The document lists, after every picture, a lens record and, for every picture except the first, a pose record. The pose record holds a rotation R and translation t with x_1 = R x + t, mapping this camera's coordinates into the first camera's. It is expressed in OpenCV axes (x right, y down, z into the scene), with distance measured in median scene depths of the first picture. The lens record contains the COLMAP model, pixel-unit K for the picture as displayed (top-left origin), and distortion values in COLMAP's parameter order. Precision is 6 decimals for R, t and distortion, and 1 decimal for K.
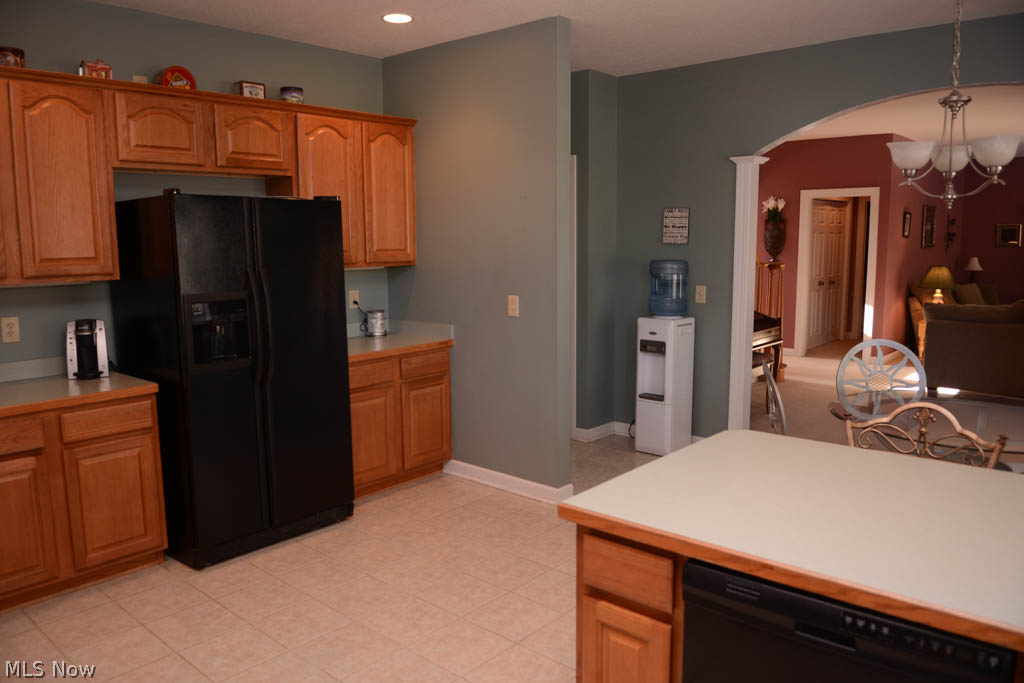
lens RADIAL K [[756.8, 0, 512.1], [0, 756.8, 341.9], [0, 0, 1]] dist [-0.029543, -0.031439]
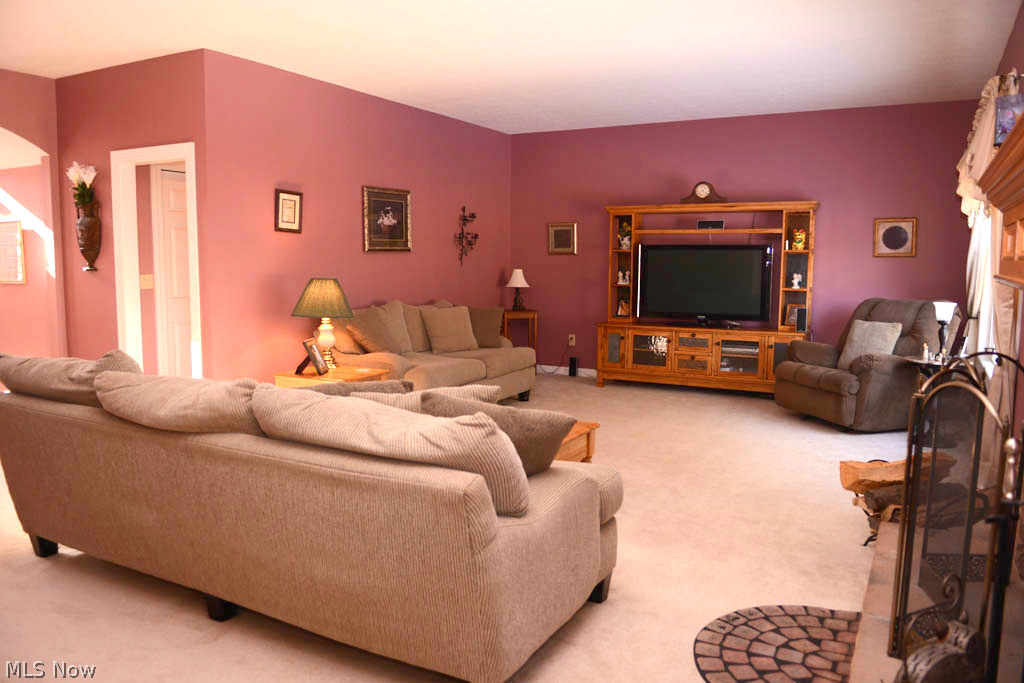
lens RADIAL K [[756.8, 0, 510.1], [0, 756.8, 342.5], [0, 0, 1]] dist [-0.029543, -0.031439]
pose [[0.974529, -0.007427, 0.224138, 0.548708], [0.011960, 0.999750, -0.018873, -0.034801], [-0.223942, 0.021073, 0.974375, 0.350277]]
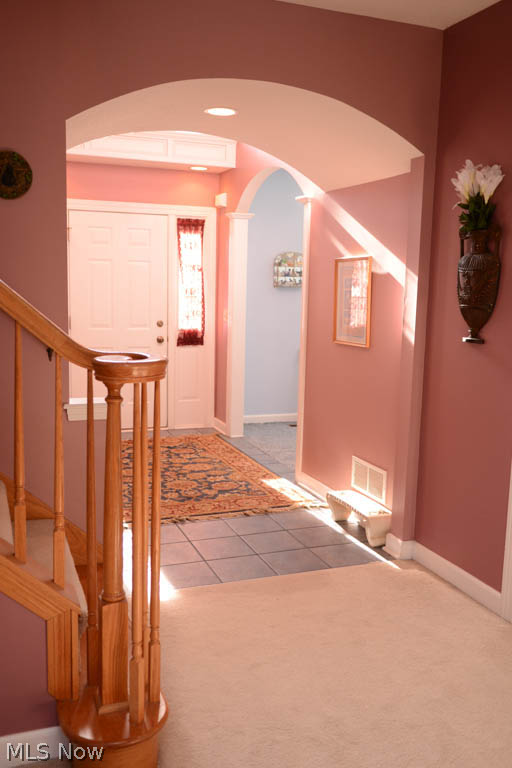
lens RADIAL K [[718.4, 0, 255.1], [0, 718.4, 383.0], [0, 0, 1]] dist [0.006143, 0.000000]
pose [[0.890266, 0.091633, -0.446129, 0.417043], [-0.089410, 0.995653, 0.026082, -0.088572], [0.446579, 0.016668, 0.894589, 0.653309]]
